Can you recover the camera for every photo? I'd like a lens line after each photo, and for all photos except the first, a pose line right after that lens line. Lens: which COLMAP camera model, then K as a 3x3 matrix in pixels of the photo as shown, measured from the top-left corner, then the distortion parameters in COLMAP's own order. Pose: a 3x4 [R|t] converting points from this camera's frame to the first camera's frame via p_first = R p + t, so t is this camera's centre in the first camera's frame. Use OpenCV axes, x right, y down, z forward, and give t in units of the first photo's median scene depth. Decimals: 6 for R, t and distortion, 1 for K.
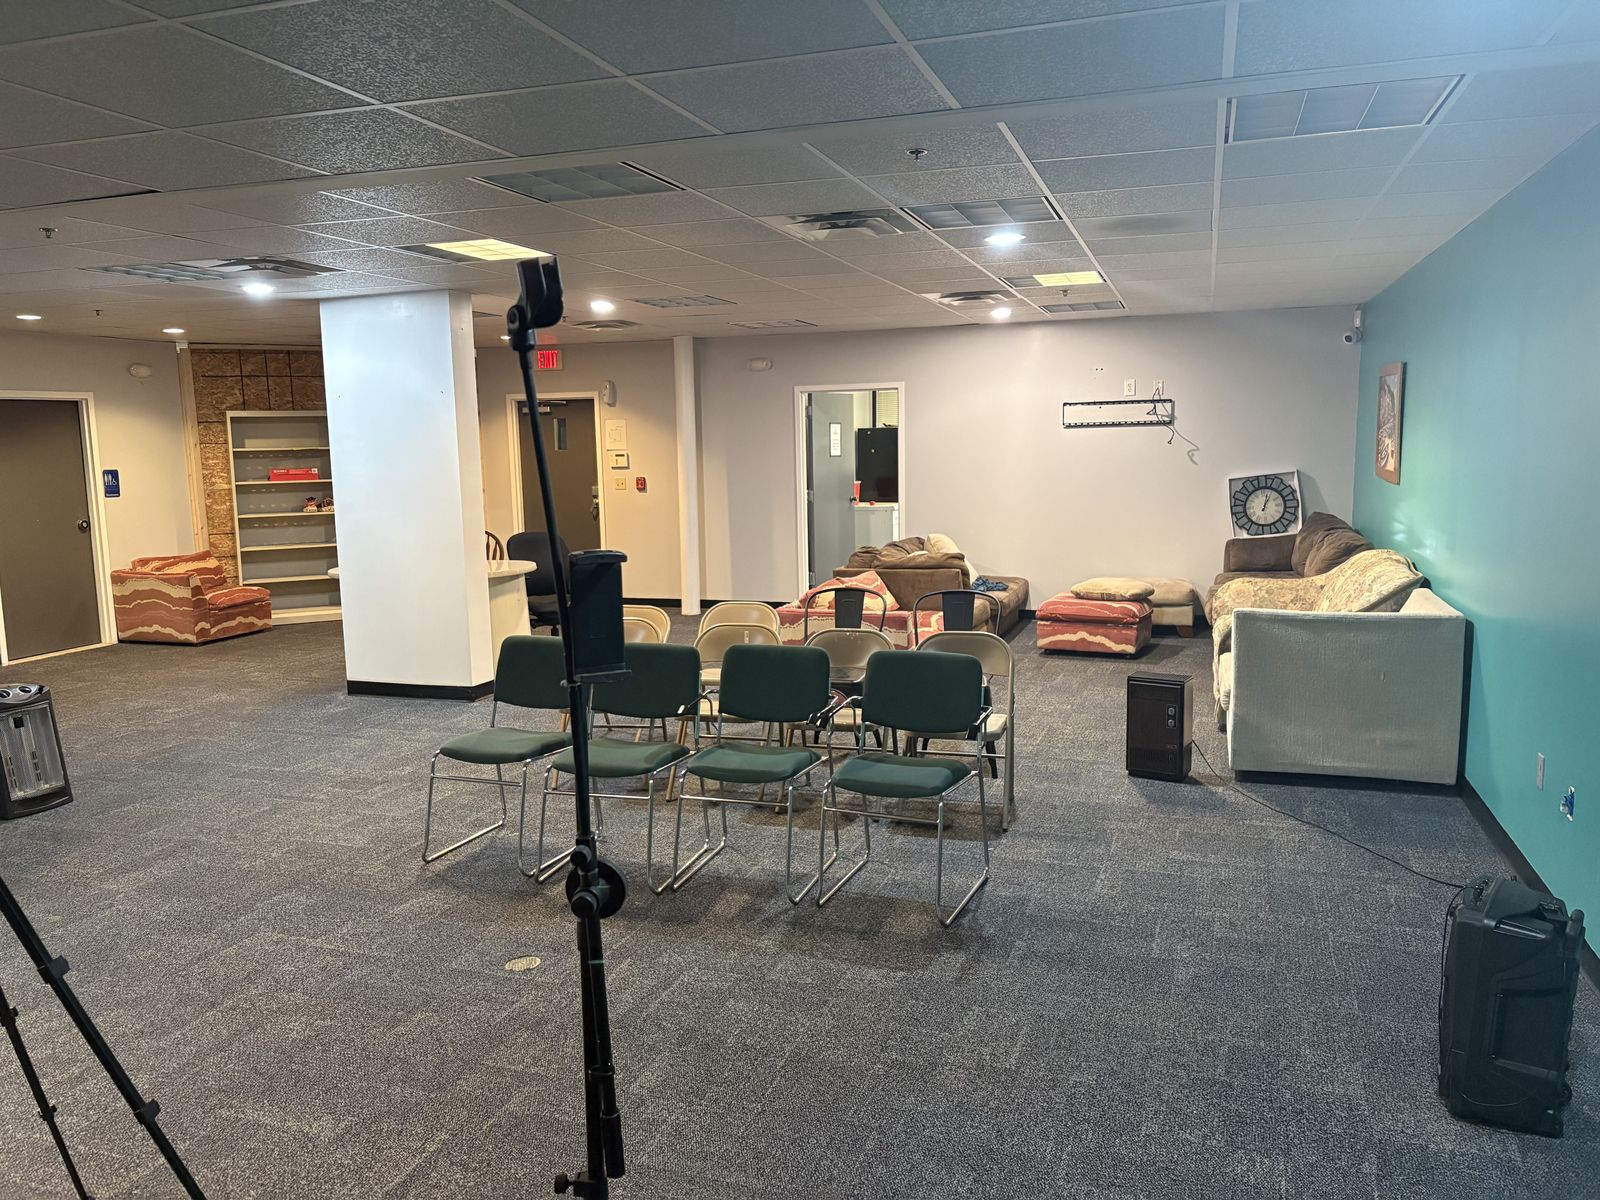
lens RADIAL K [[1216.2, 0, 803.4], [0, 1216.2, 600.9], [0, 0, 1]] dist [0.015477, 0.004143]
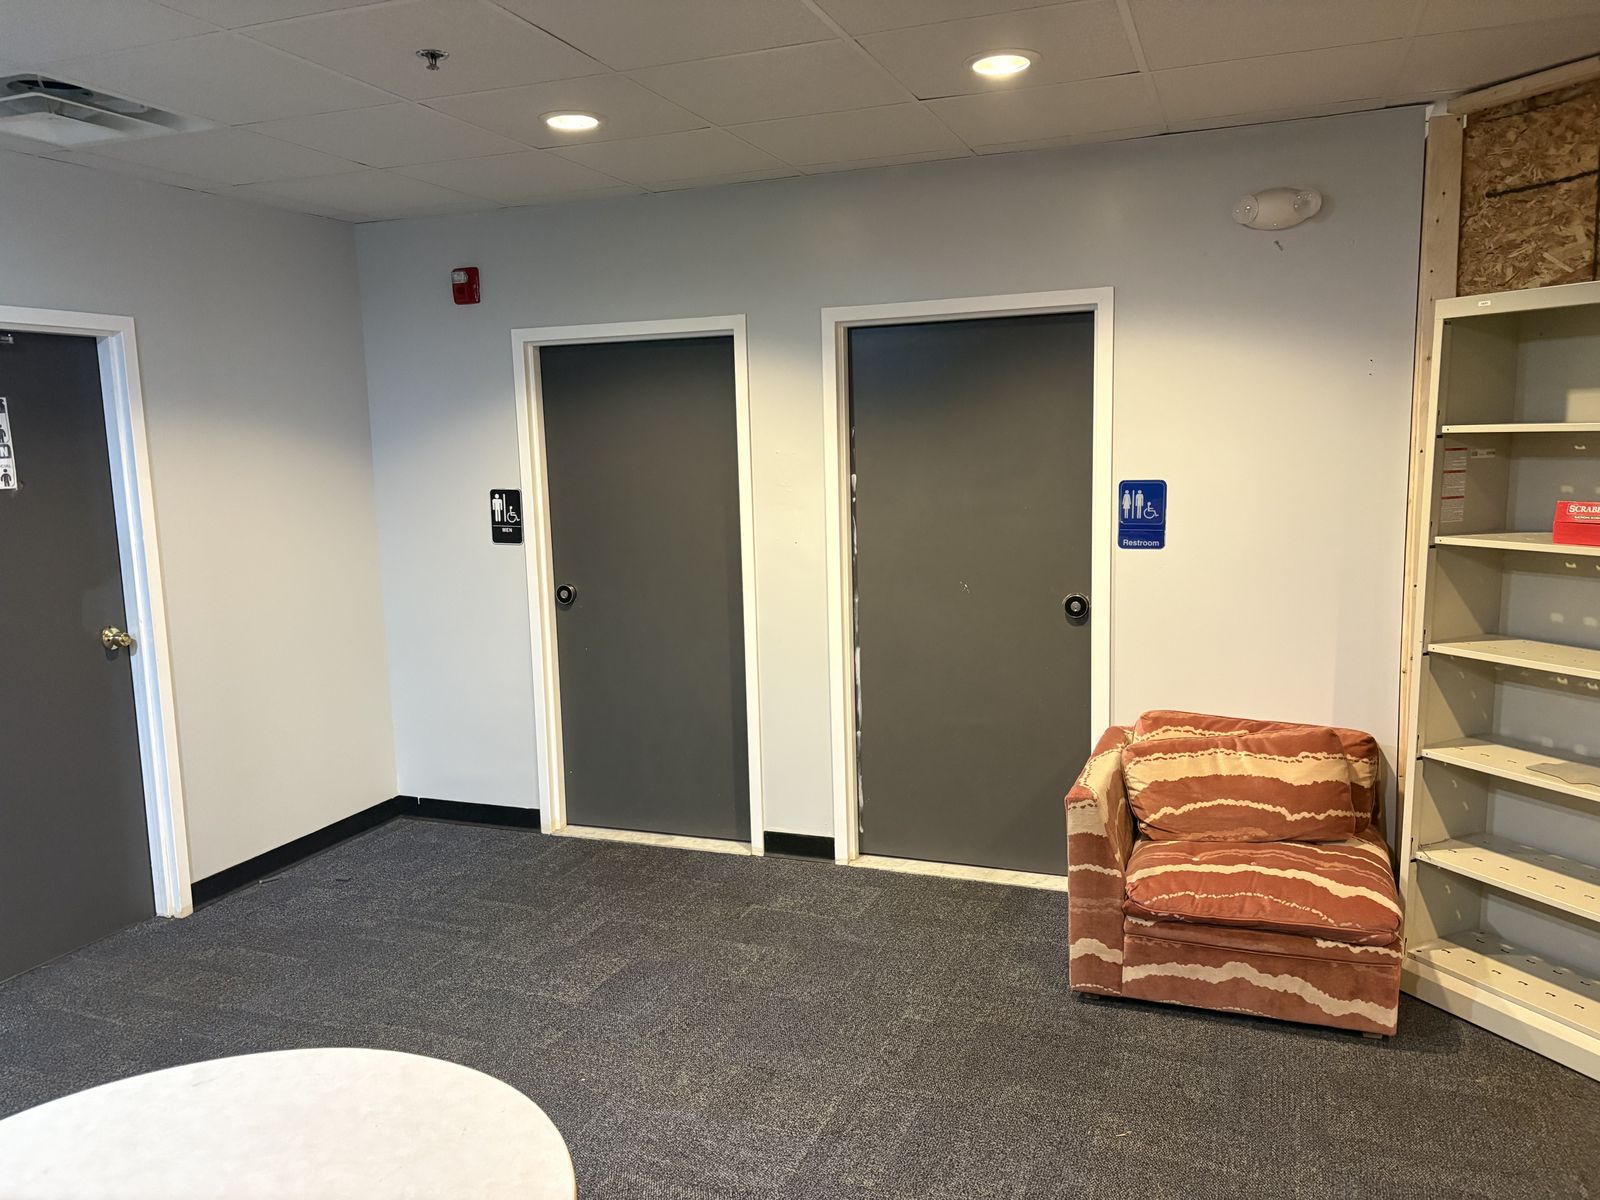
lens RADIAL K [[1216.2, 0, 802.7], [0, 1216.2, 614.3], [0, 0, 1]] dist [0.015477, 0.004143]
pose [[-0.033619, 0.156558, -0.987096, -0.165029], [-0.118388, 0.980077, 0.159477, -0.114049], [0.992398, 0.122222, -0.014414, 0.898781]]
